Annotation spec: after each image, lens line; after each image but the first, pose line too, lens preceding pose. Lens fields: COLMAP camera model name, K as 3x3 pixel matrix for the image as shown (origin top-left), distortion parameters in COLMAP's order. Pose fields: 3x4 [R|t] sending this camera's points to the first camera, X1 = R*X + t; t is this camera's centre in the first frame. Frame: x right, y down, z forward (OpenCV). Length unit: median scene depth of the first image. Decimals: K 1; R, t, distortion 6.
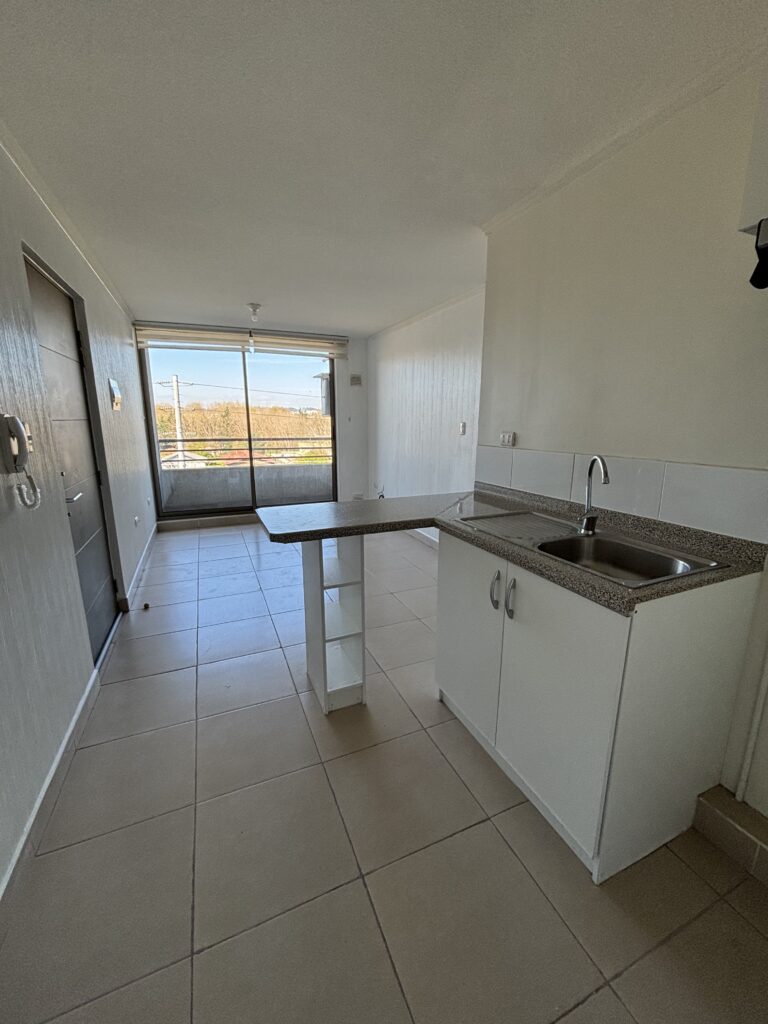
lens RADIAL K [[414.3, 0, 387.7], [0, 414.3, 505.3], [0, 0, 1]] dist [-0.010320, 0.001726]
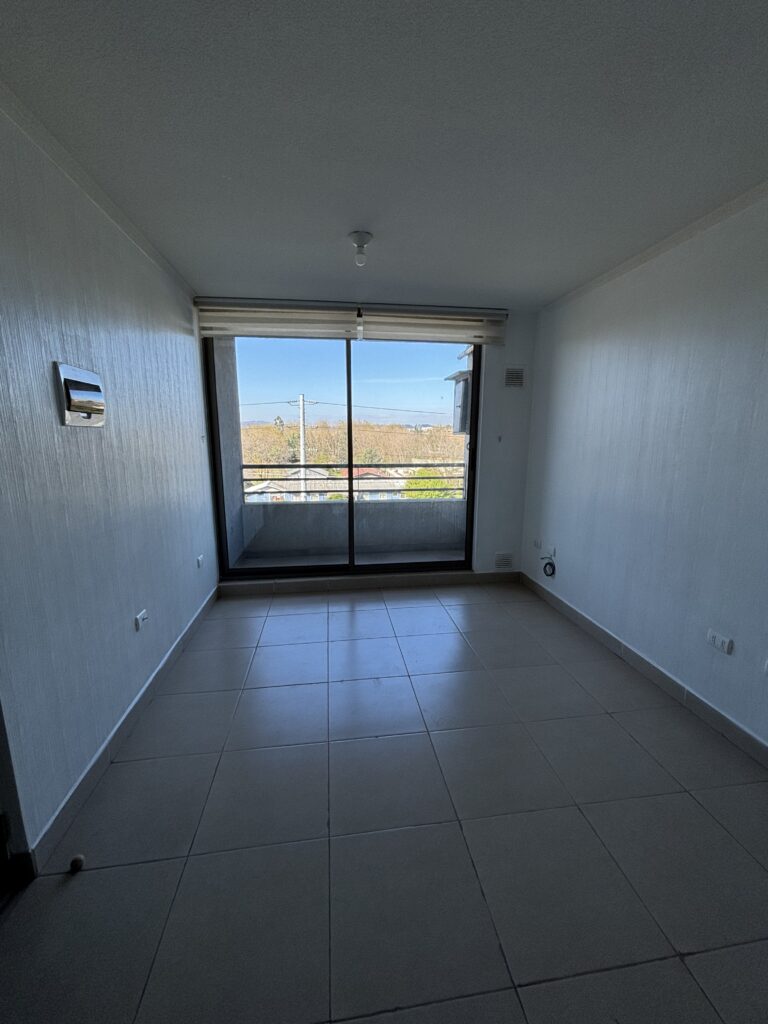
lens RADIAL K [[414.3, 0, 385.1], [0, 414.3, 509.5], [0, 0, 1]] dist [-0.010320, 0.001726]
pose [[0.962062, 0.047506, -0.268664, -0.088344], [-0.055328, 0.998234, -0.021612, -0.076153], [0.267163, 0.035657, 0.962991, 0.343614]]
